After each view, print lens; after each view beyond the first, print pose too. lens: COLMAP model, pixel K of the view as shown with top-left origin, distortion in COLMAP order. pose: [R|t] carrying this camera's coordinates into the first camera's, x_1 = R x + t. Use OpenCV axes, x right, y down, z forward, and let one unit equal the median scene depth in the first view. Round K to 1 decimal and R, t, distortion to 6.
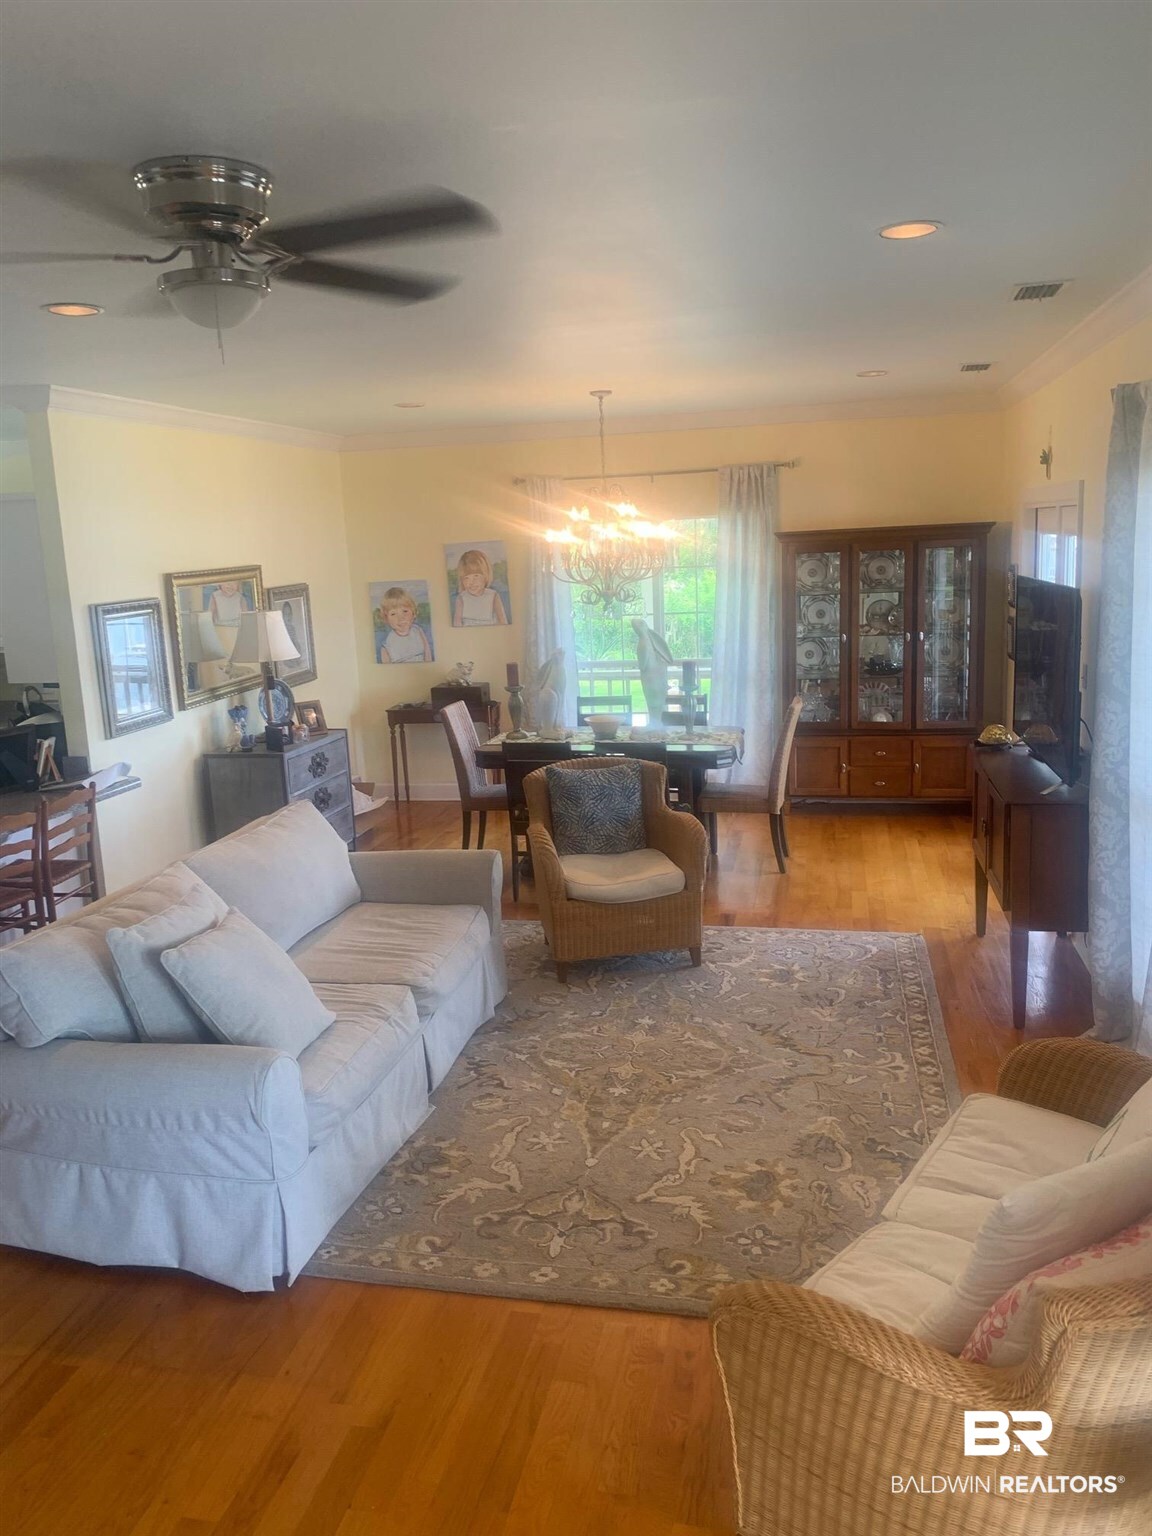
lens RADIAL K [[1157.5, 0, 576.0], [0, 1157.5, 768.0], [0, 0, 1]] dist [0.086445, -0.122591]
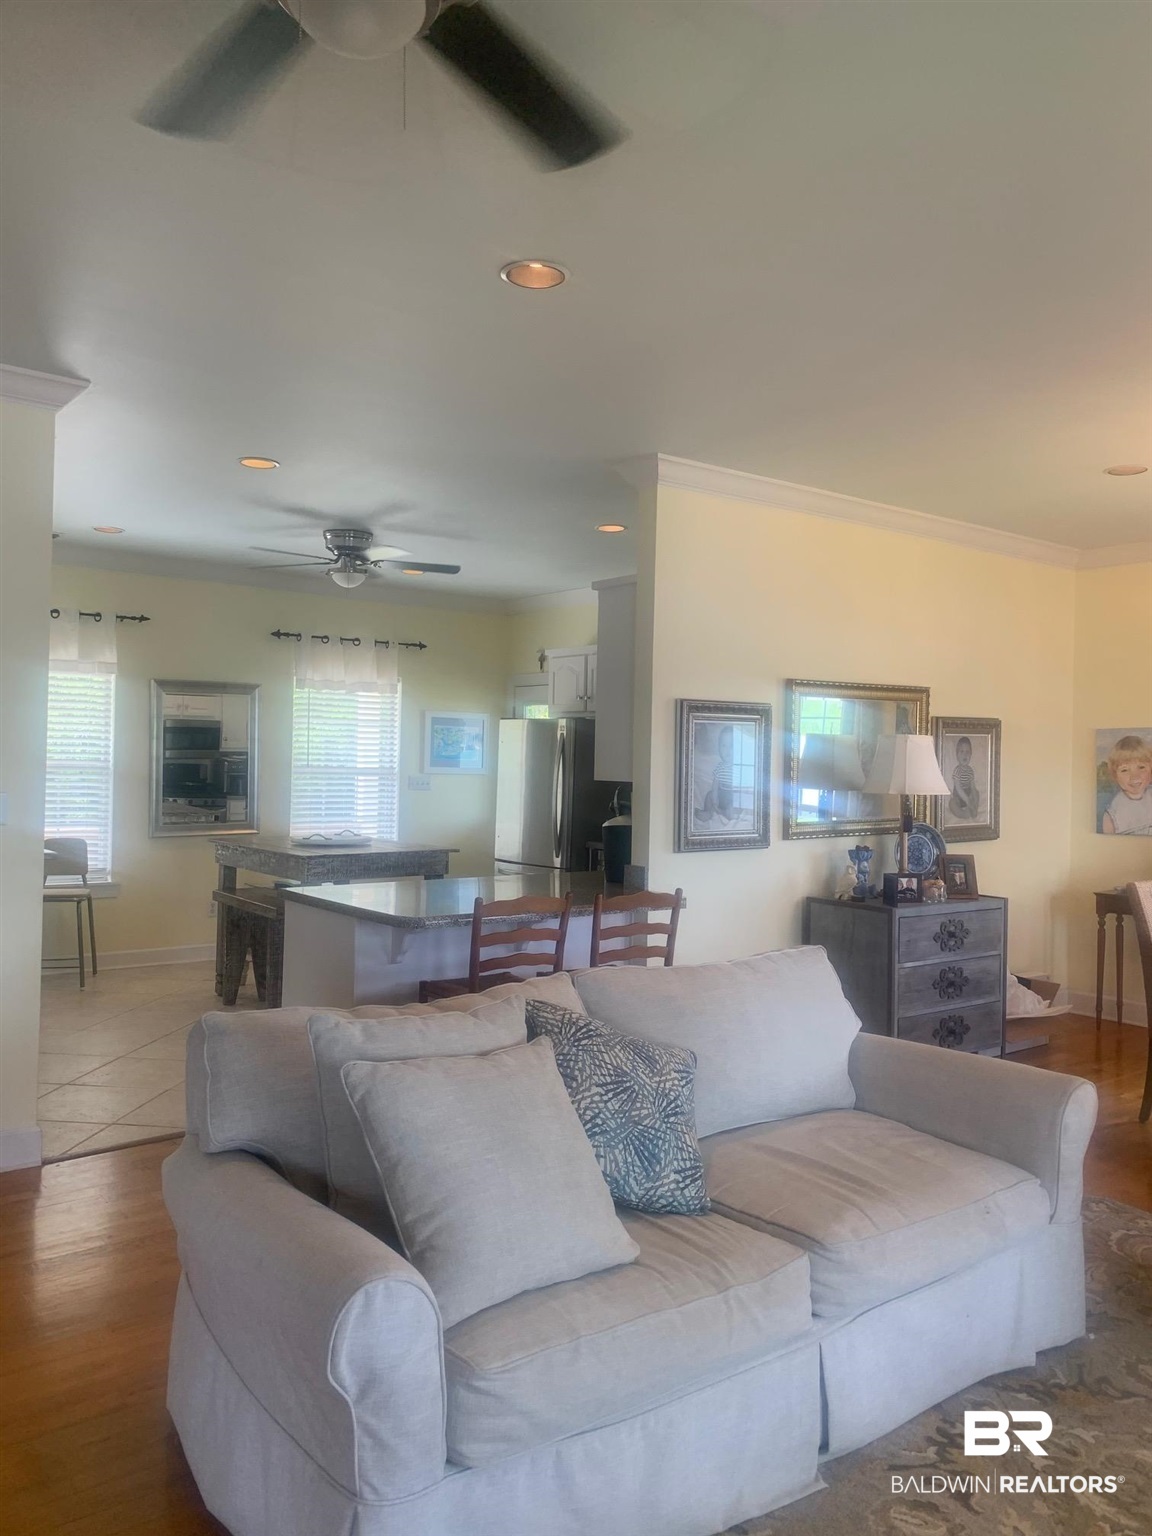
lens RADIAL K [[1157.5, 0, 576.0], [0, 1157.5, 768.0], [0, 0, 1]] dist [0.086445, -0.122591]
pose [[0.764027, 0.068524, -0.641536, 0.073874], [-0.178555, 0.977964, -0.108189, 0.016311], [0.619985, 0.197209, 0.759426, 0.232205]]
